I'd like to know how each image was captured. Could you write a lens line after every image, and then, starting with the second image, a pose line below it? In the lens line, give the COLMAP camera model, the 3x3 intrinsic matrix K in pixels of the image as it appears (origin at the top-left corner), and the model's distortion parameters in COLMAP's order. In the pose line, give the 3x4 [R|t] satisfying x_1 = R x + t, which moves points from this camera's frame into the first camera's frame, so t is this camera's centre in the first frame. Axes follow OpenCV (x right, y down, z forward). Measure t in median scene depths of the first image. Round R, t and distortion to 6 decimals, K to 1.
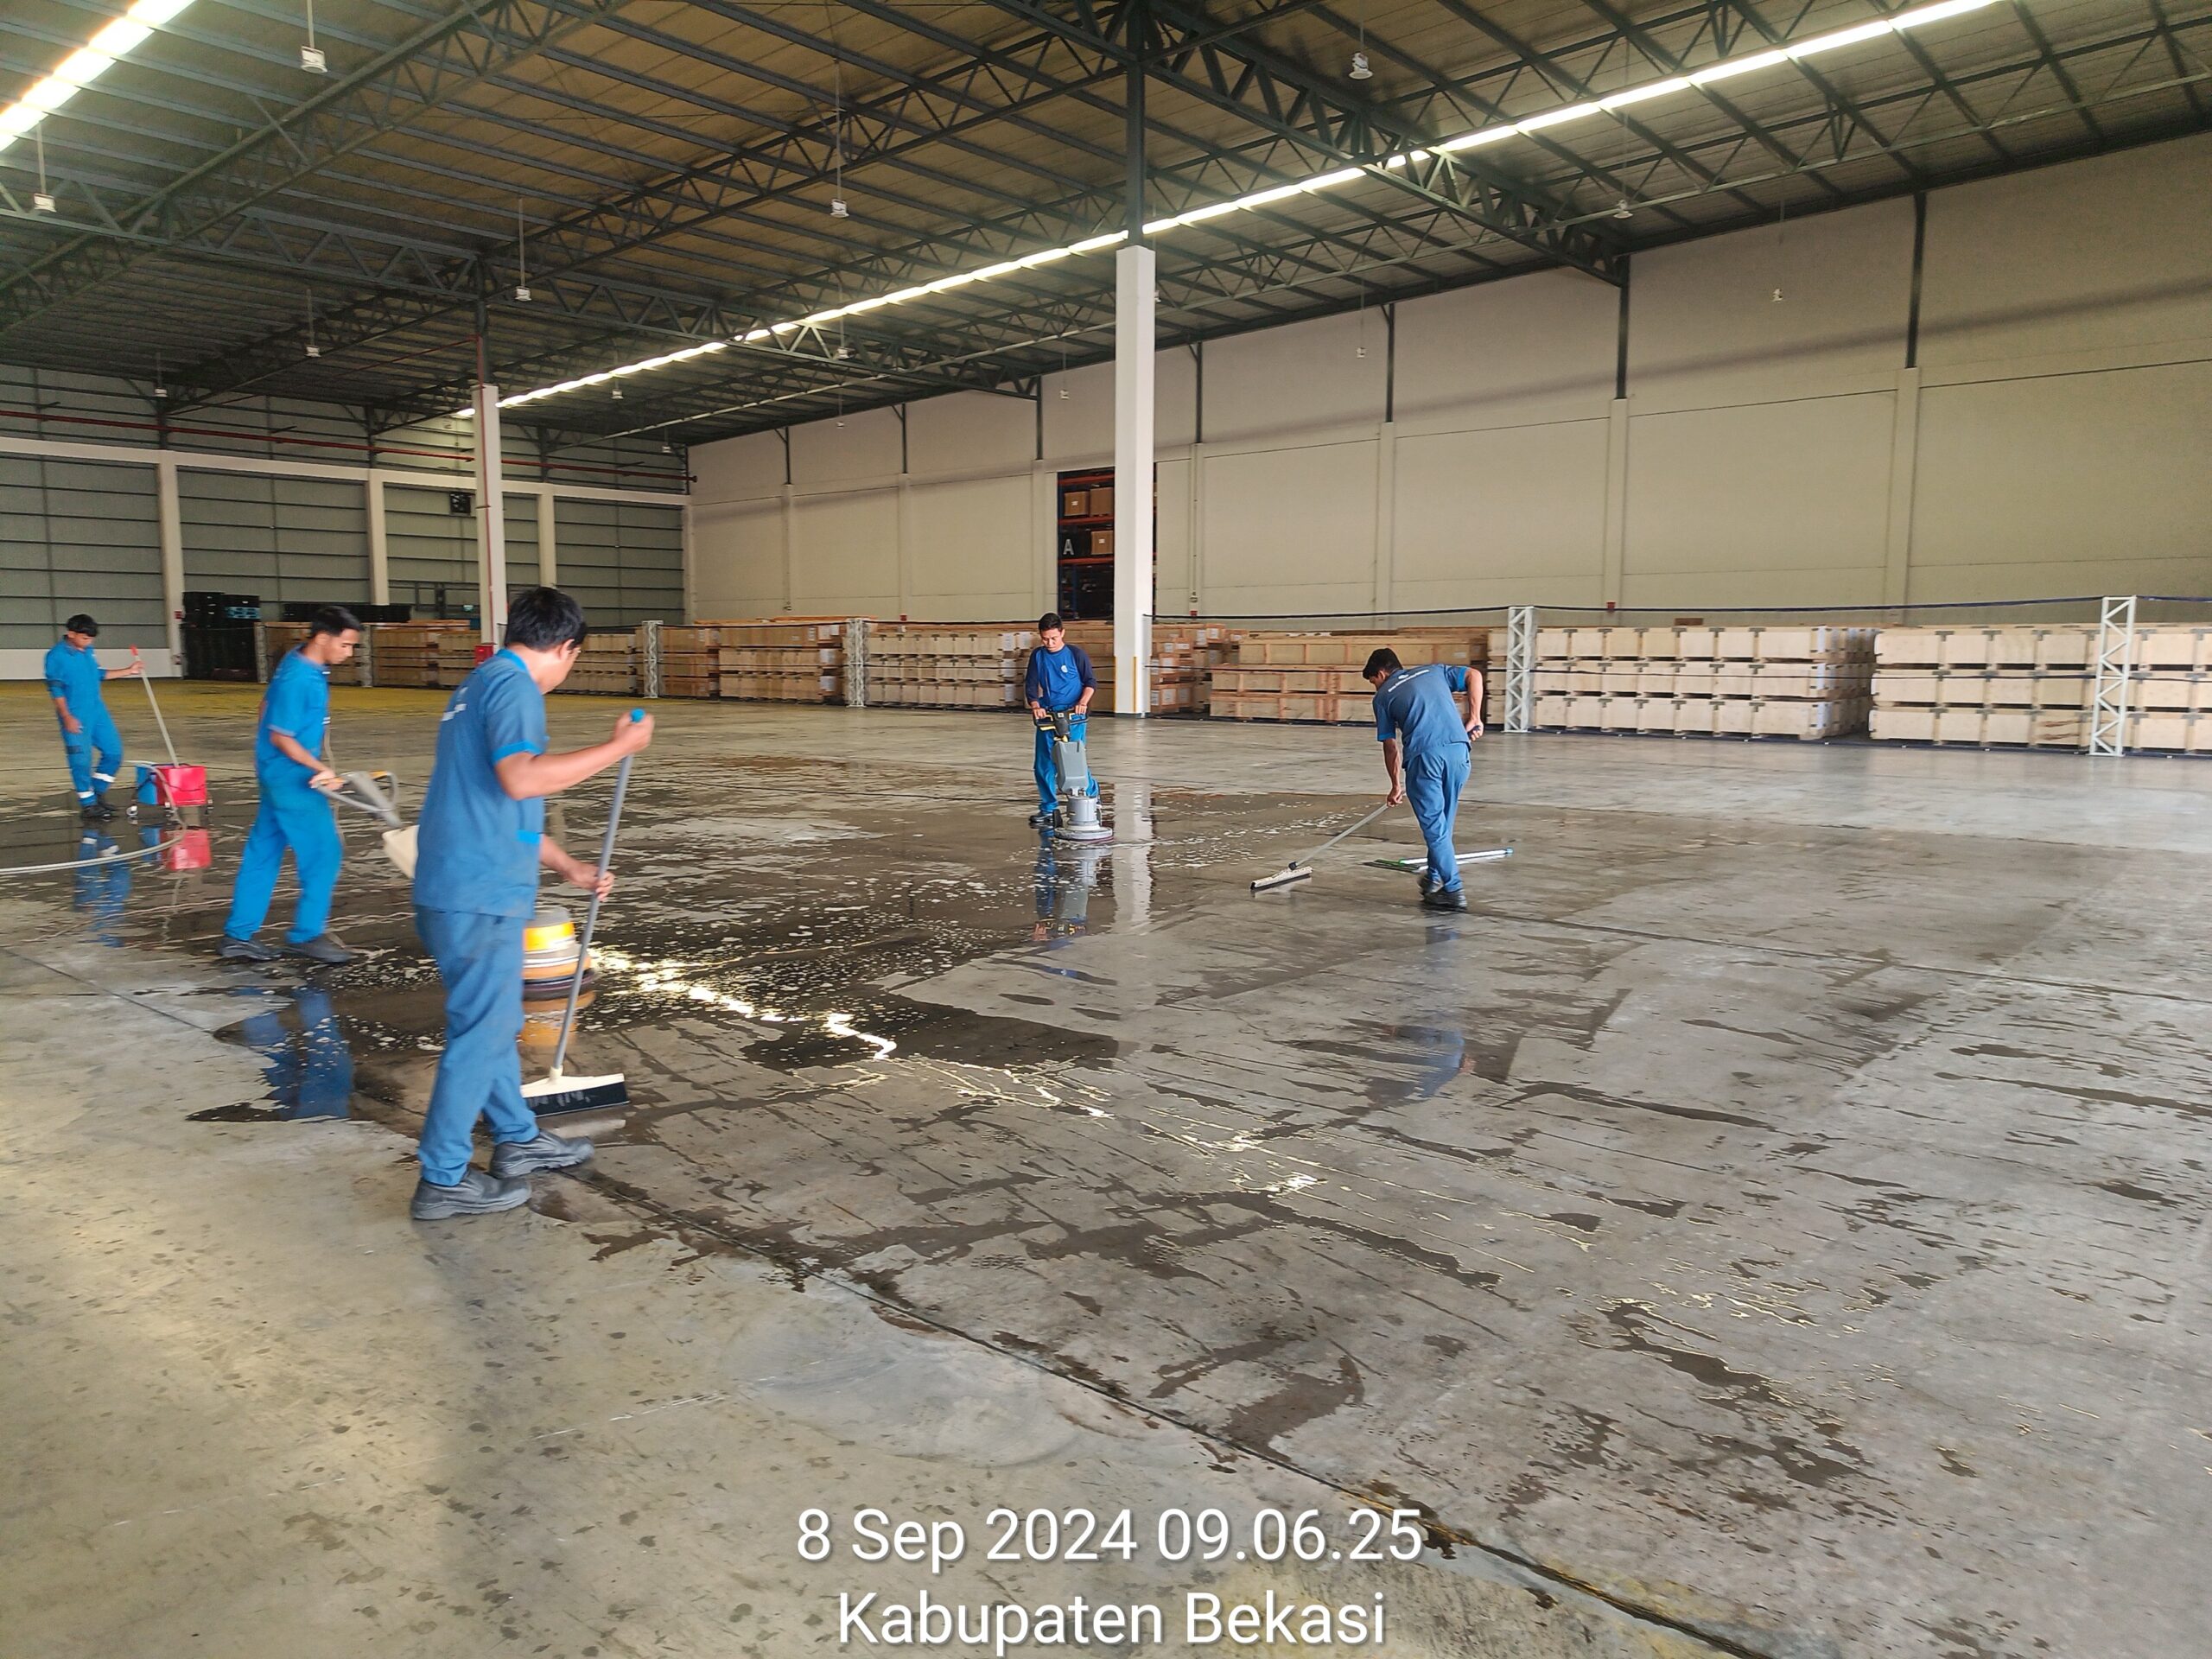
lens RADIAL K [[1533.1, 0, 1090.5], [0, 1533.1, 817.4], [0, 0, 1]] dist [0.004526, 0.006765]
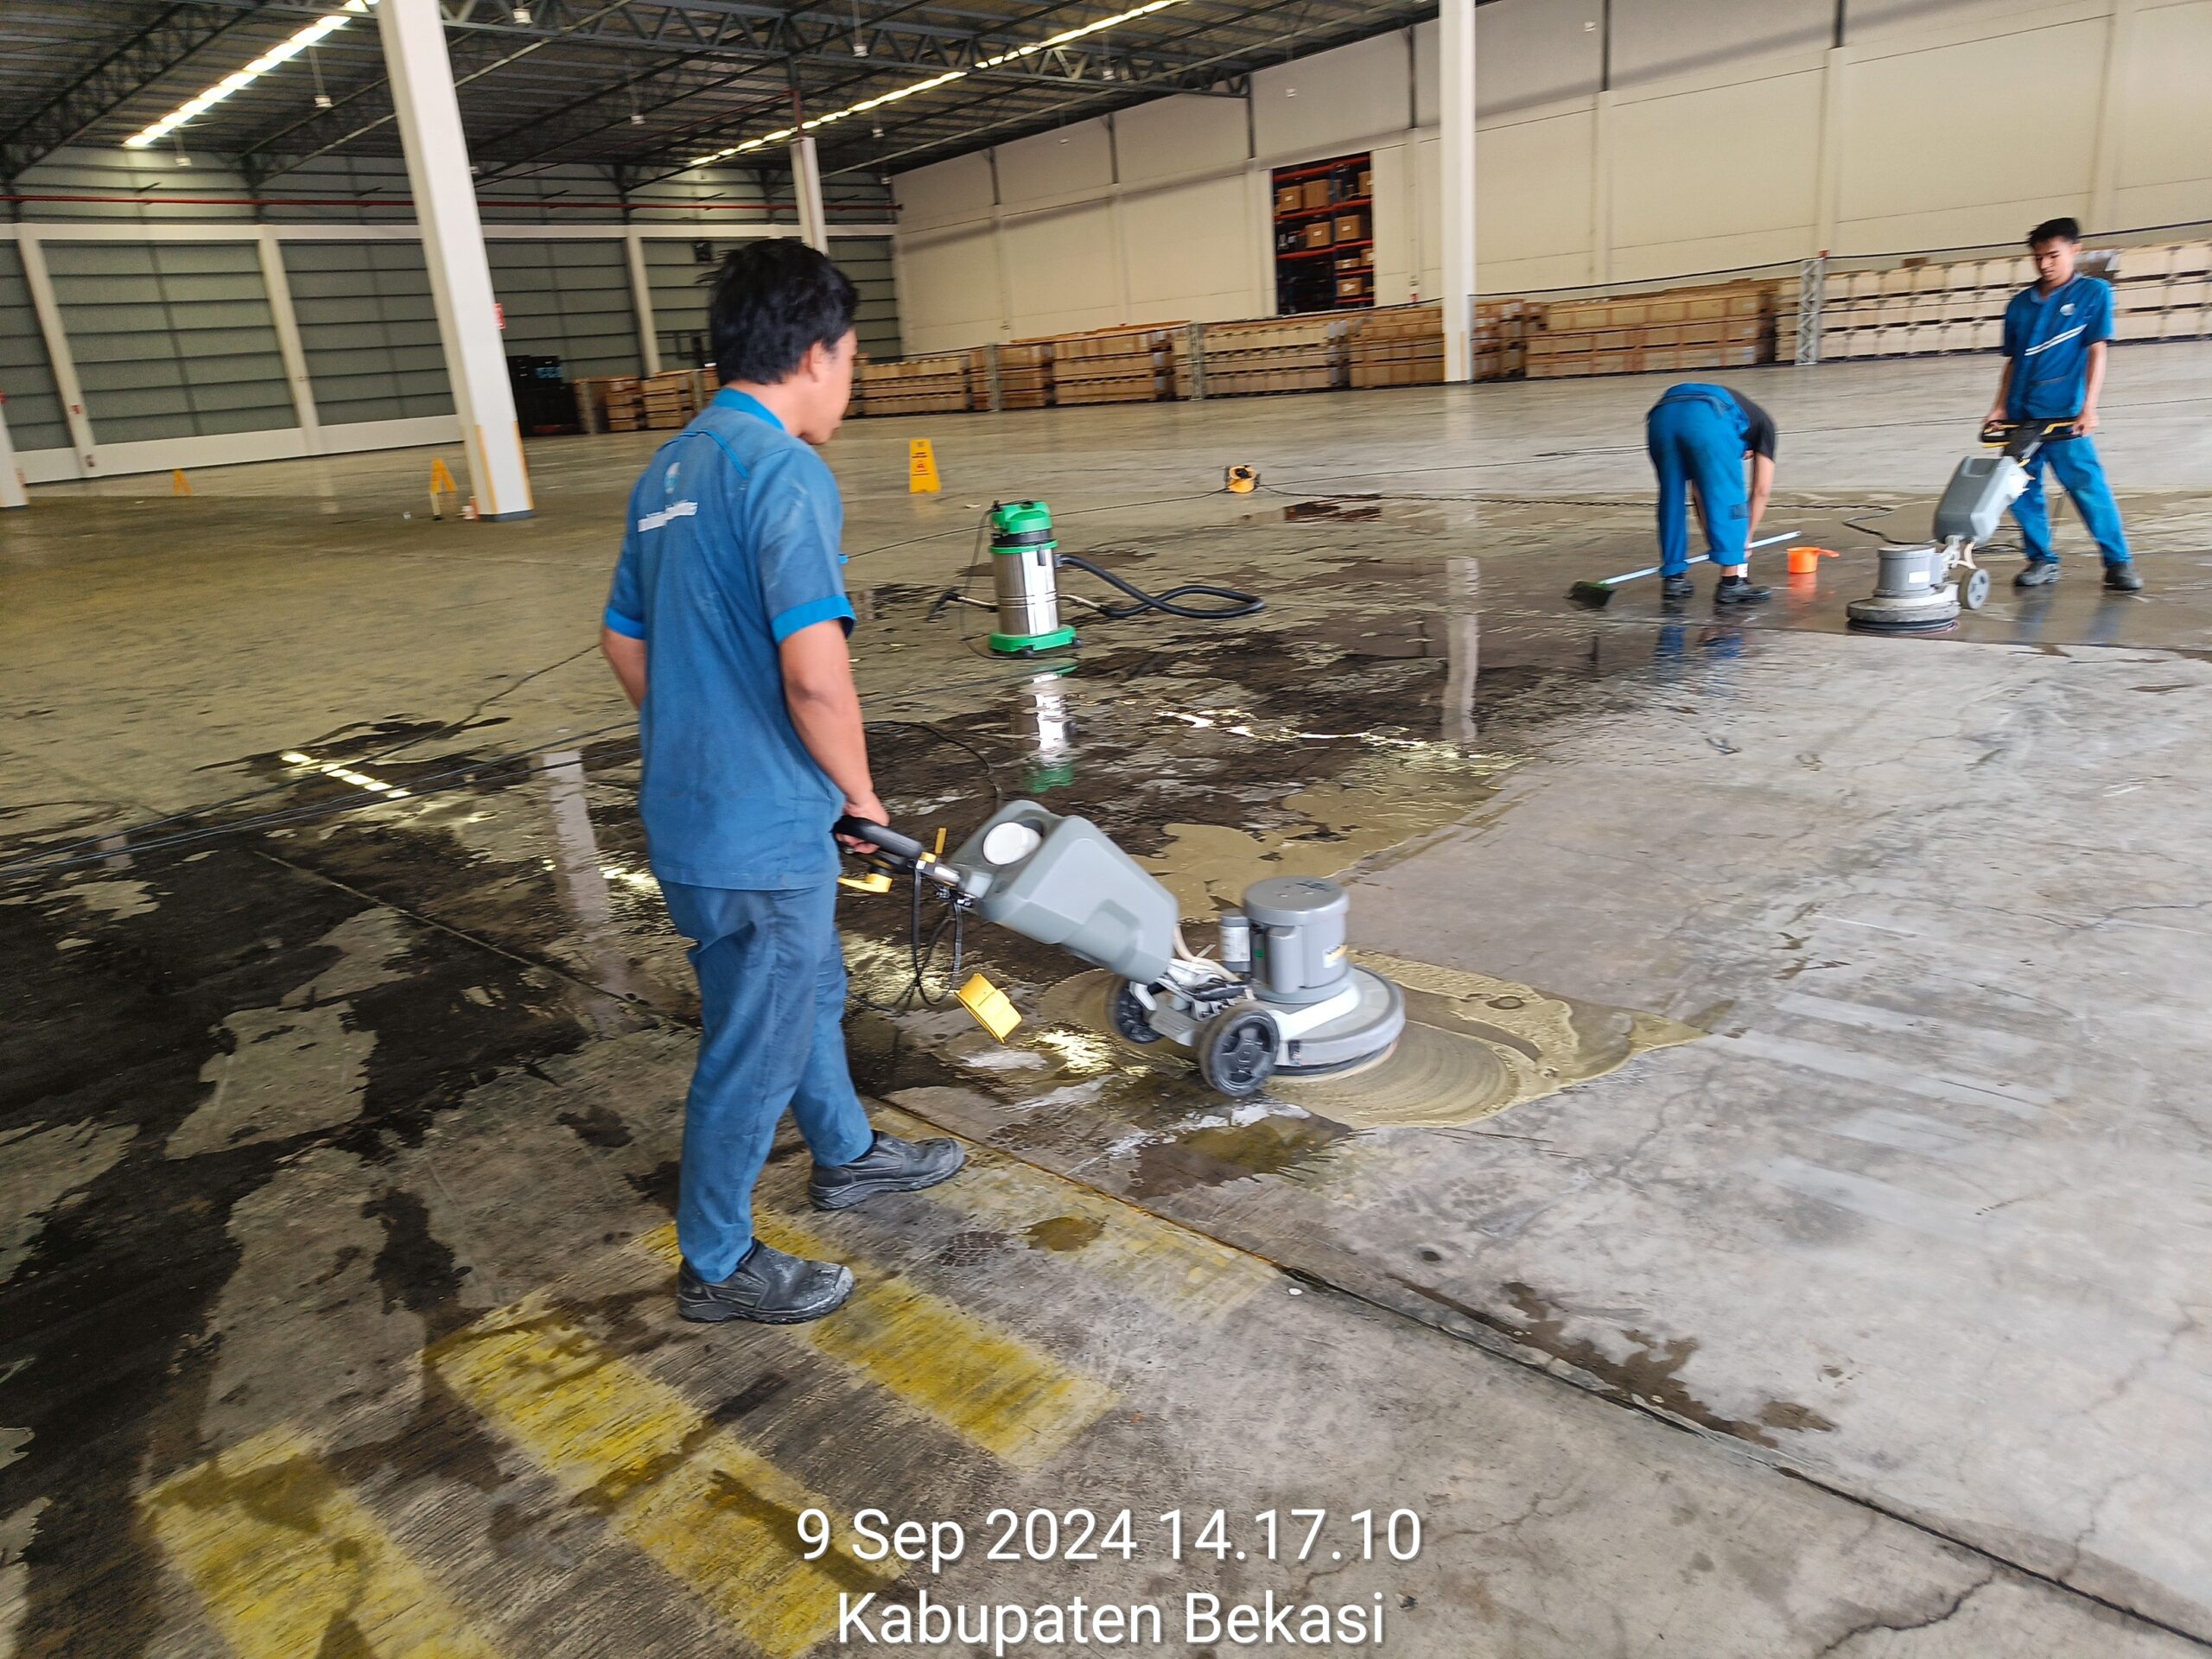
lens RADIAL K [[1533.1, 0, 1111.0], [0, 1533.1, 837.8], [0, 0, 1]] dist [0.004526, 0.006765]
pose [[0.995780, -0.065564, -0.064212, -0.146429], [0.076724, 0.978680, 0.190524, 0.025587], [0.050352, -0.194647, 0.979580, -0.211074]]
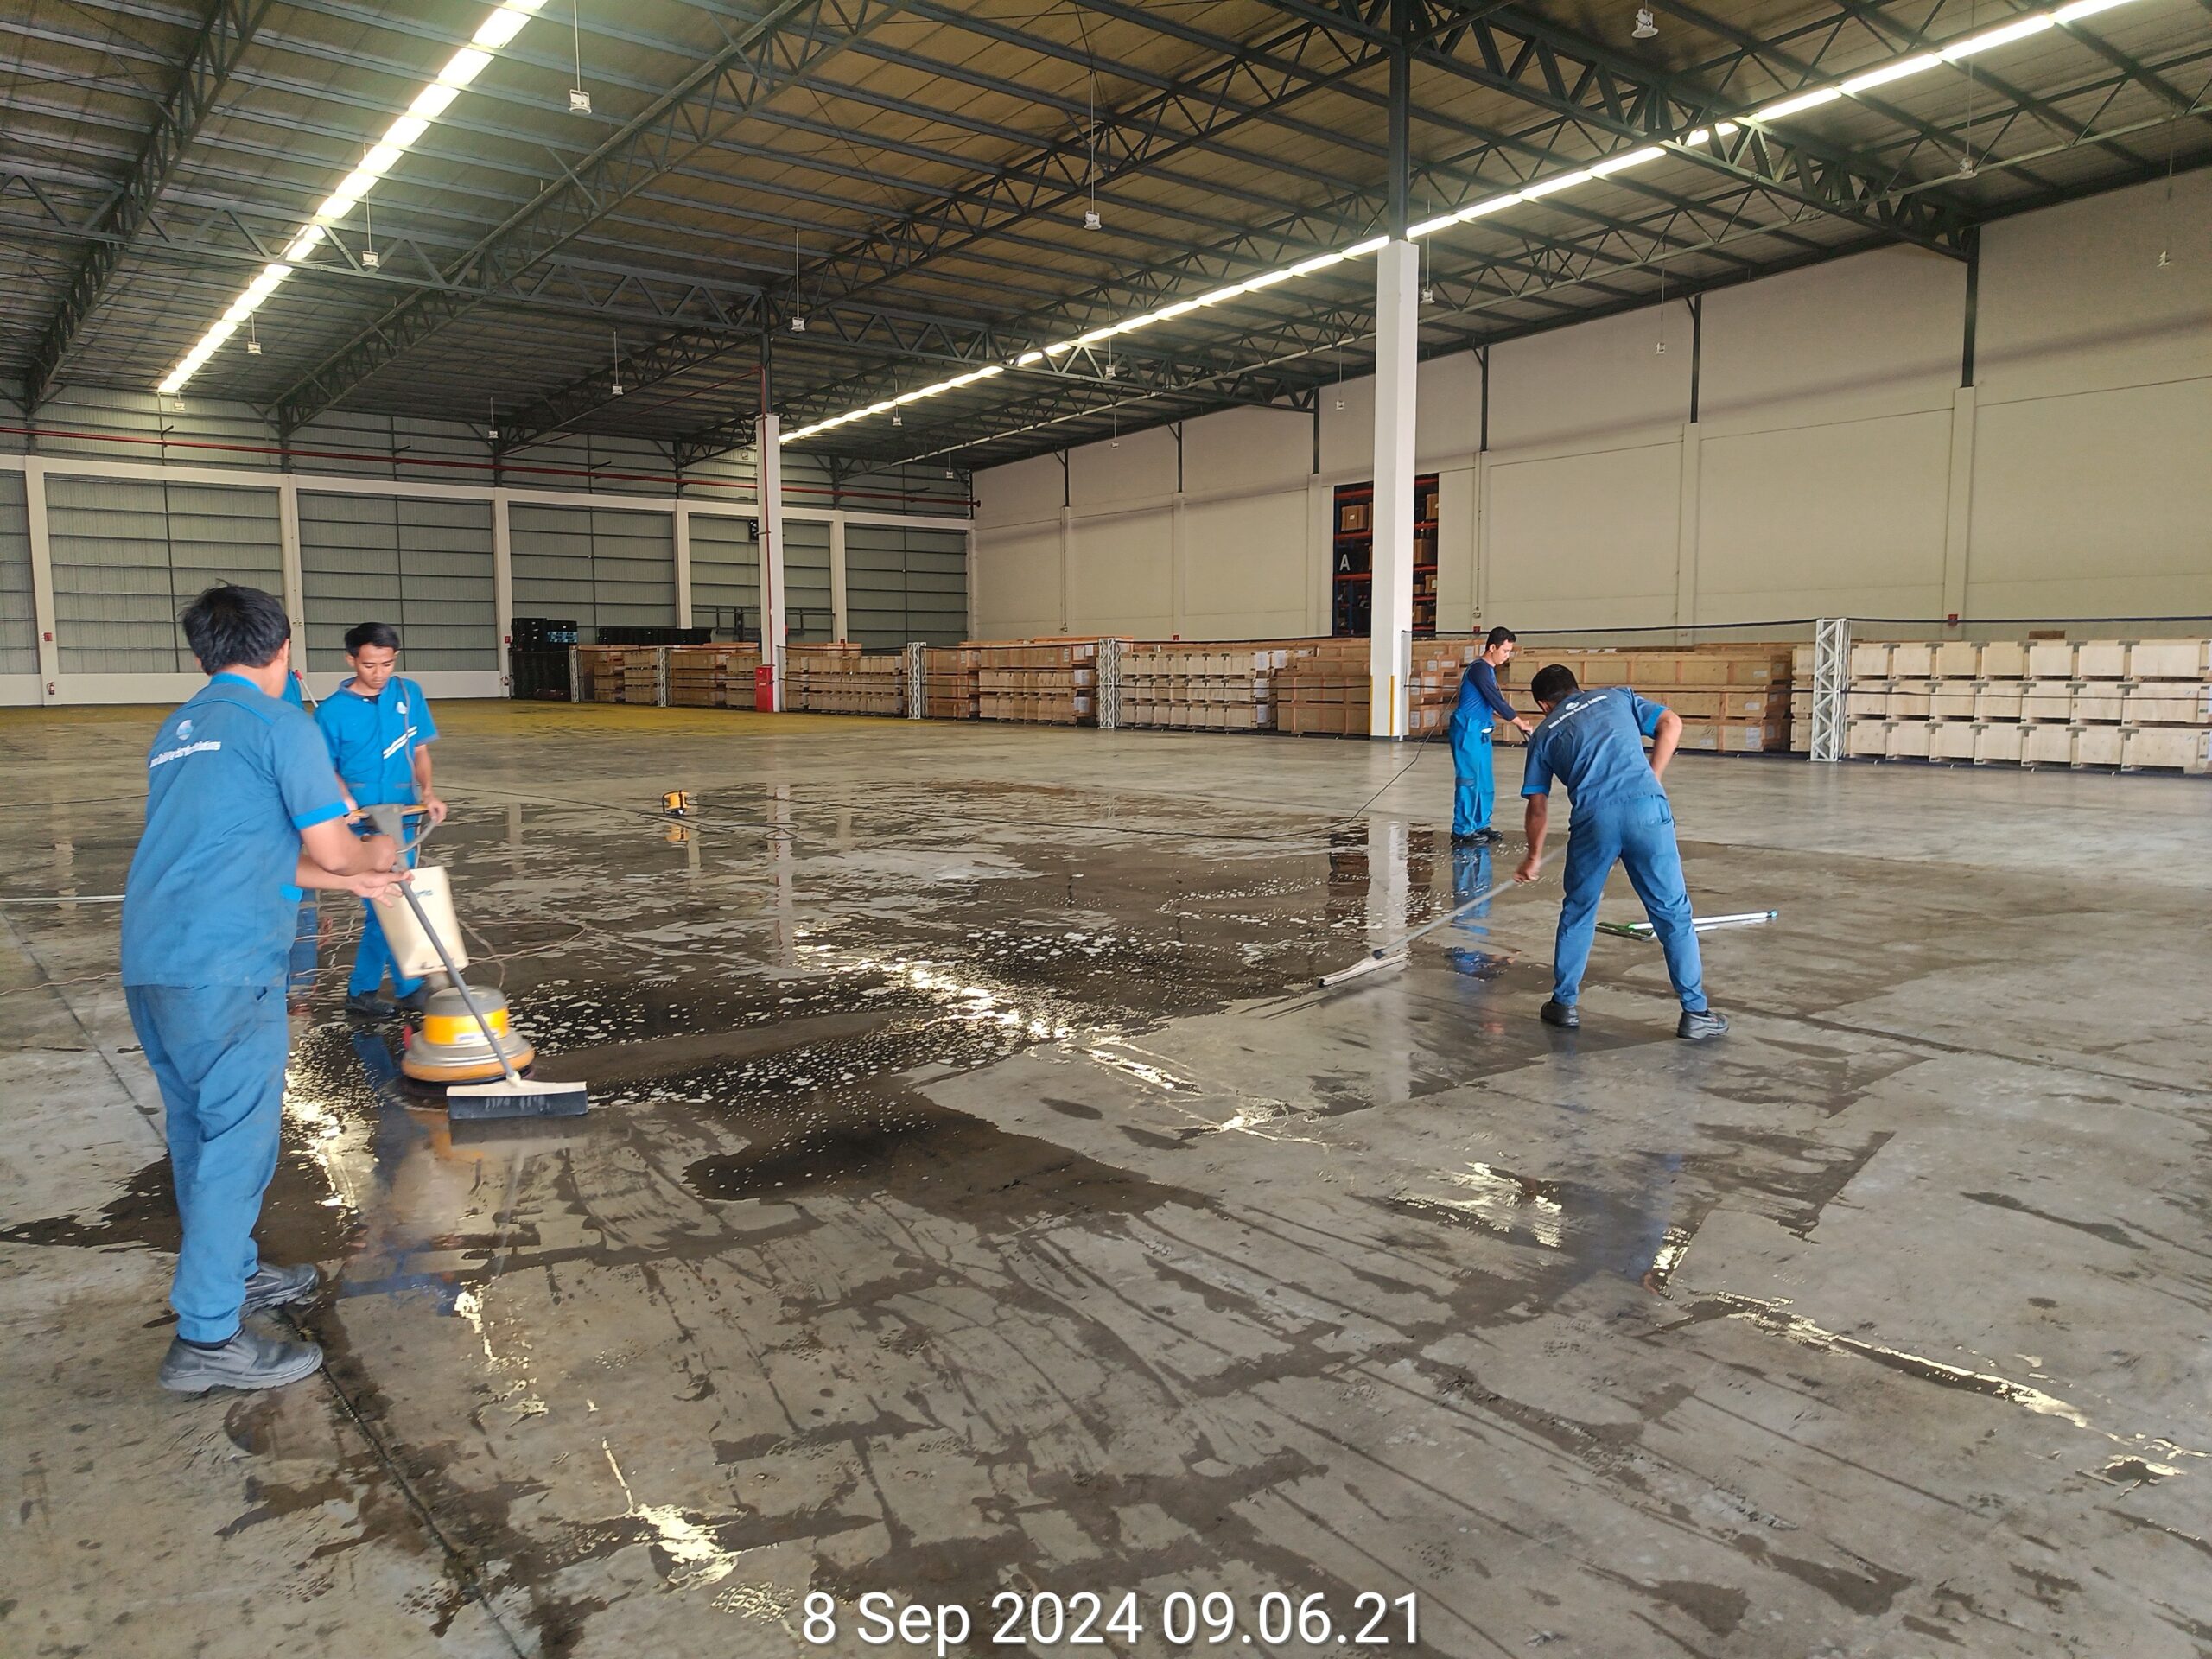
lens RADIAL K [[1533.1, 0, 1089.0], [0, 1533.1, 808.6], [0, 0, 1]] dist [0.004526, 0.006765]
pose [[0.981941, 0.014141, -0.188659, 0.018641], [-0.017586, 0.999708, -0.016598, -0.003893], [0.188369, 0.019616, 0.981902, 0.034555]]
